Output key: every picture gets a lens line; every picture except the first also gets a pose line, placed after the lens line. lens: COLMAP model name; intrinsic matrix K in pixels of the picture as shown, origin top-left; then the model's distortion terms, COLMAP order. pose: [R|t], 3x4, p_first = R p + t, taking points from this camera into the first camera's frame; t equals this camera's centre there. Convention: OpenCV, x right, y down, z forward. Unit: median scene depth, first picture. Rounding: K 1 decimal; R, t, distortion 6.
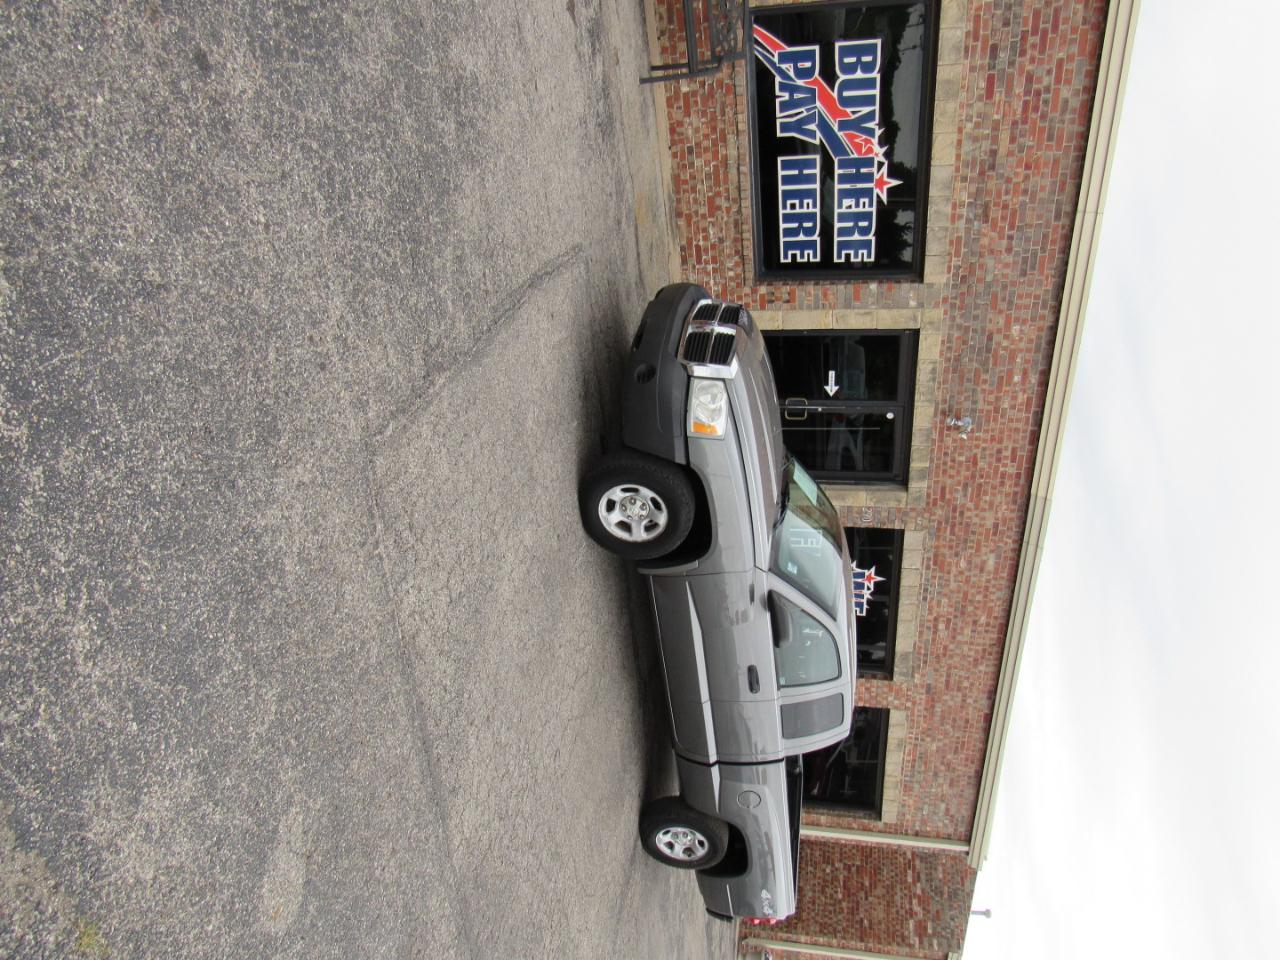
lens RADIAL K [[925.0, 0, 636.4], [0, 925.0, 482.0], [0, 0, 1]] dist [-0.062692, 0.022746]
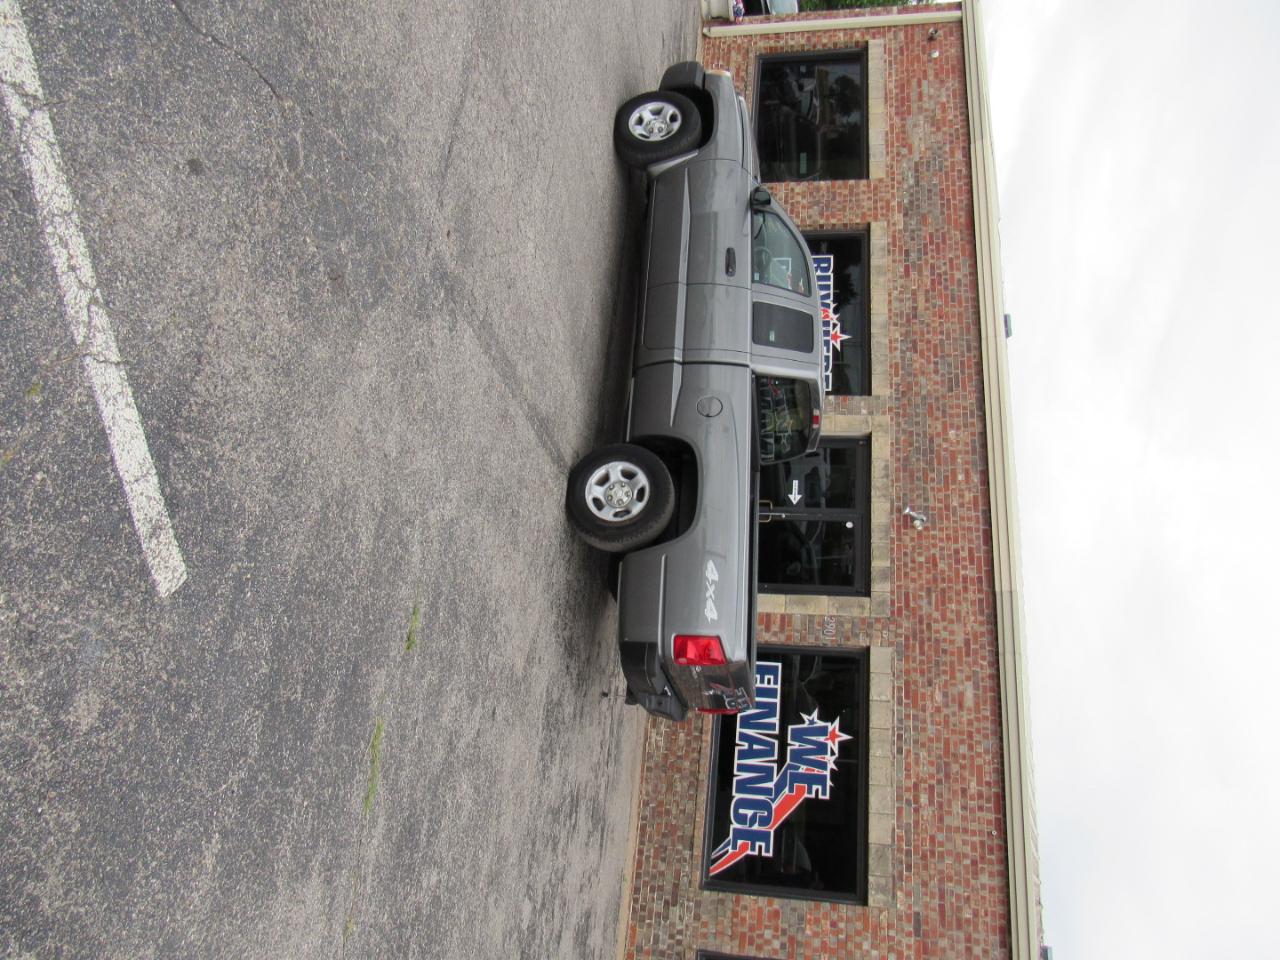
lens RADIAL K [[922.3, 0, 636.3], [0, 922.3, 474.2], [0, 0, 1]] dist [-0.066886, 0.033212]
pose [[0.978291, 0.199653, -0.055540, 0.090609], [-0.152573, 0.512537, -0.845001, 0.889367], [-0.140241, 0.835132, 0.531872, 0.460122]]
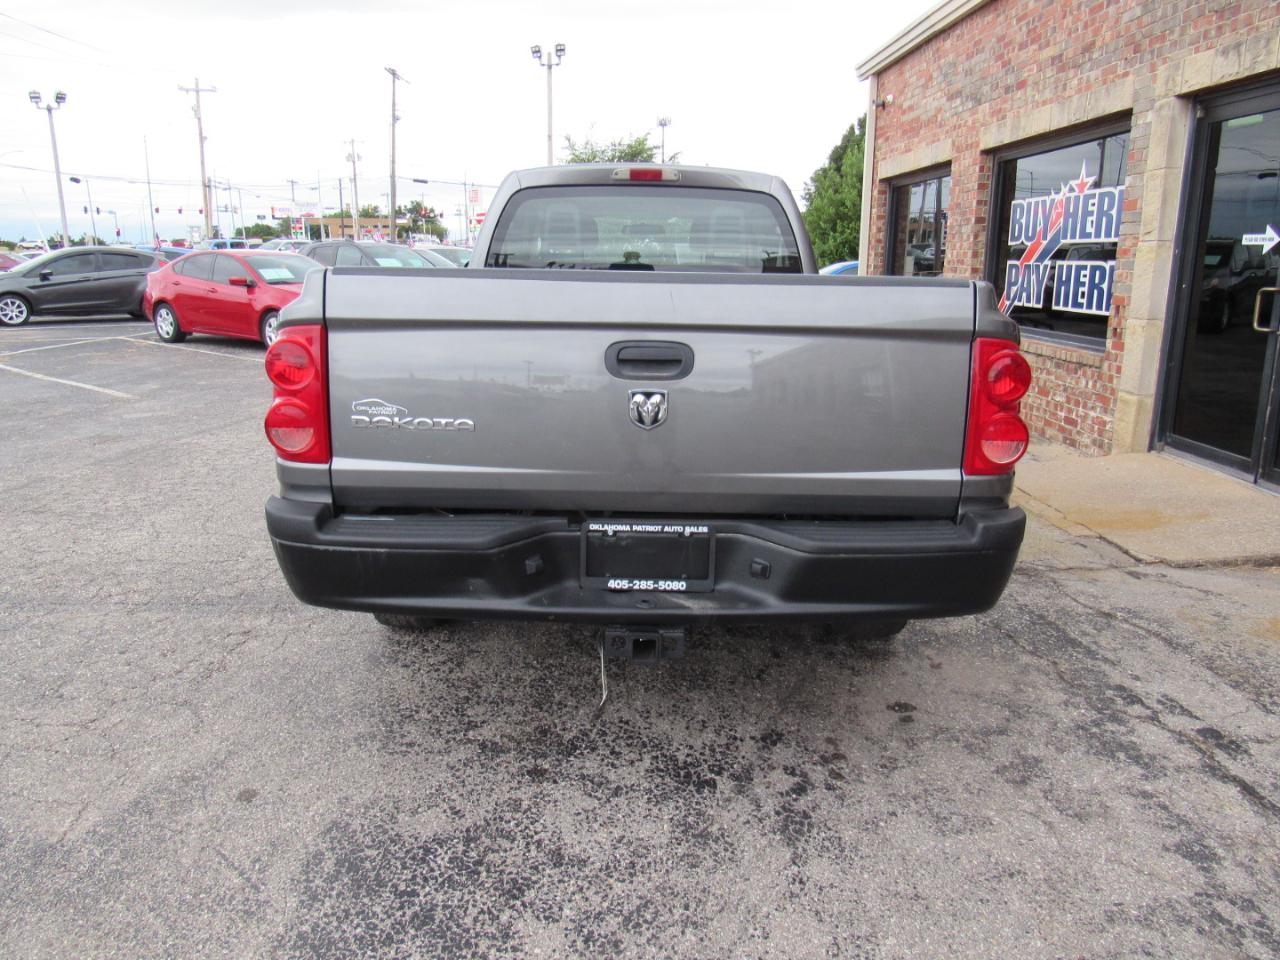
lens RADIAL K [[912.5, 0, 639.1], [0, 912.5, 475.2], [0, 0, 1]] dist [-0.028692, 0.006702]
pose [[0.202589, -0.923861, -0.324714, 0.195511], [-0.551366, 0.166423, -0.817496, 0.562861], [0.809292, 0.344652, -0.475670, 1.074661]]
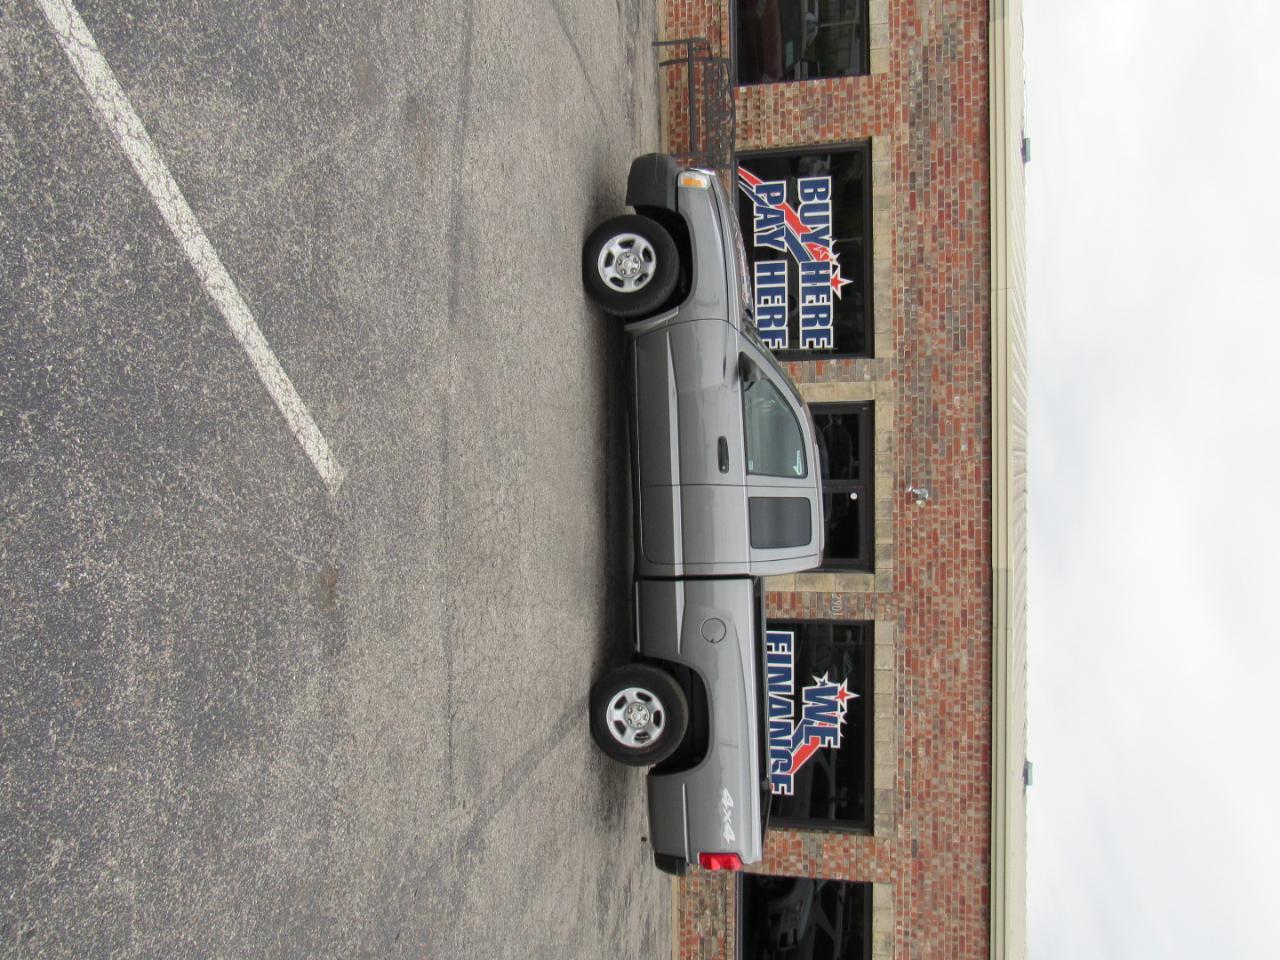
lens RADIAL K [[922.3, 0, 636.3], [0, 922.3, 474.2], [0, 0, 1]] dist [-0.066886, 0.033212]
pose [[0.994940, 0.100166, -0.007817, 0.028356], [-0.087110, 0.821260, -0.563865, 0.582848], [-0.050061, 0.561693, 0.825830, 0.111640]]
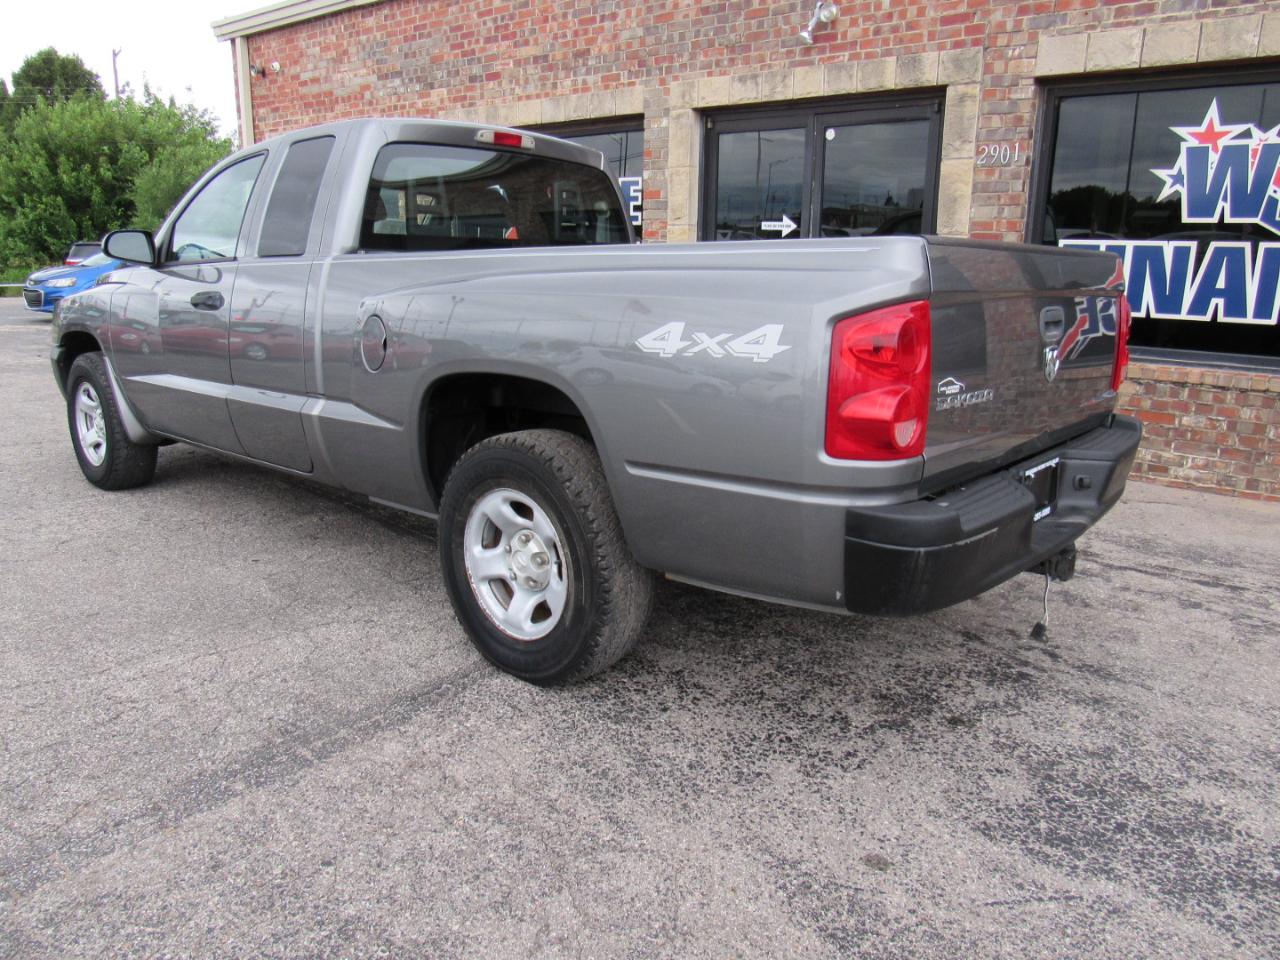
lens RADIAL K [[912.5, 0, 639.1], [0, 912.5, 475.2], [0, 0, 1]] dist [-0.028692, 0.006702]
pose [[0.224013, -0.962071, -0.155684, 0.121074], [0.257326, 0.212463, -0.942679, 0.597688], [0.940001, 0.171110, 0.295160, 0.779909]]
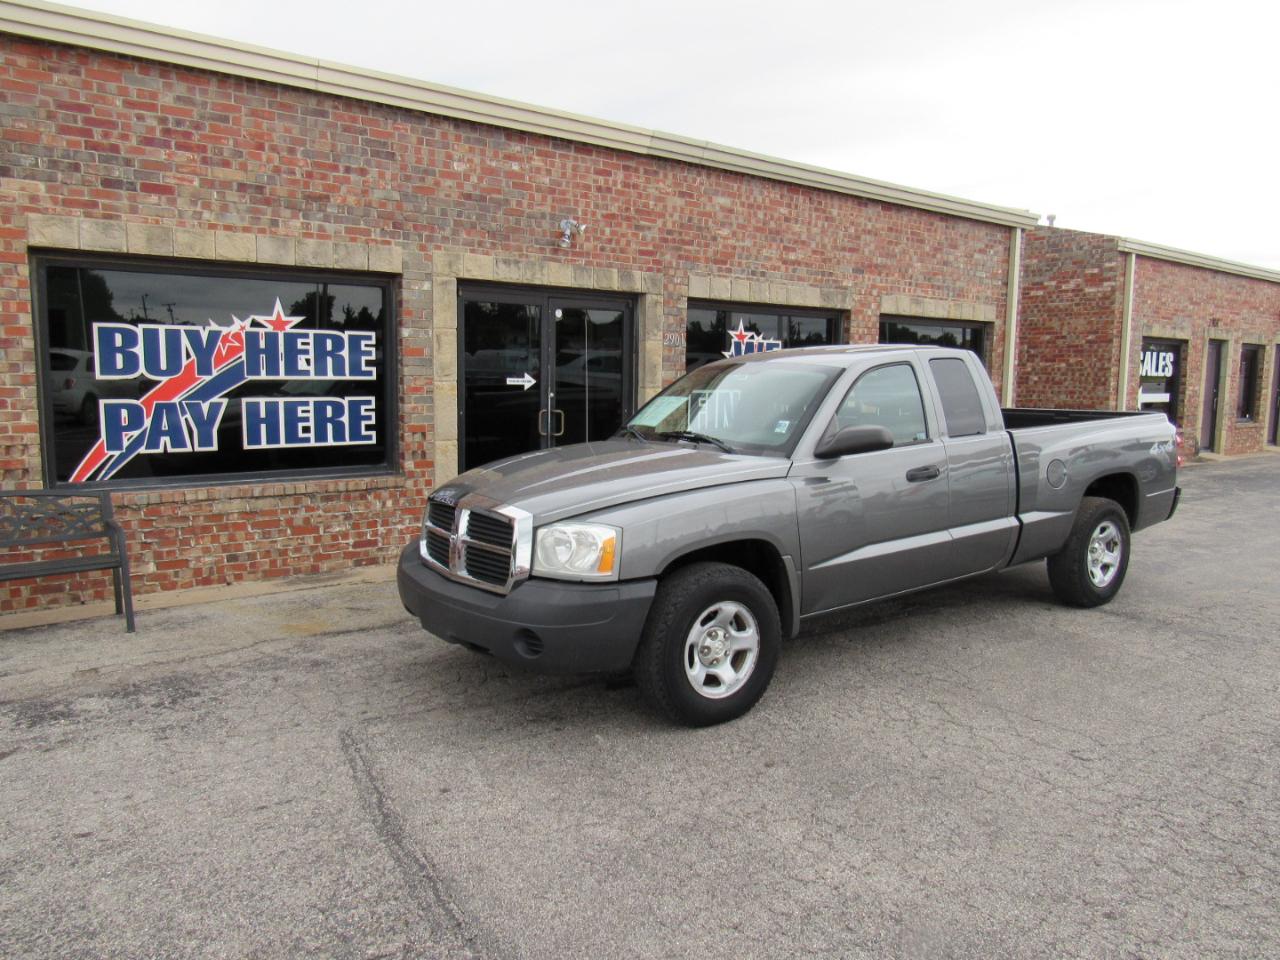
lens RADIAL K [[920.7, 0, 638.3], [0, 920.7, 471.9], [0, 0, 1]] dist [-0.048125, 0.024638]
pose [[-0.020990, -0.993478, 0.112078, 0.034248], [0.999172, -0.016937, 0.036998, -0.034687], [-0.034859, 0.112762, 0.993010, 0.178618]]
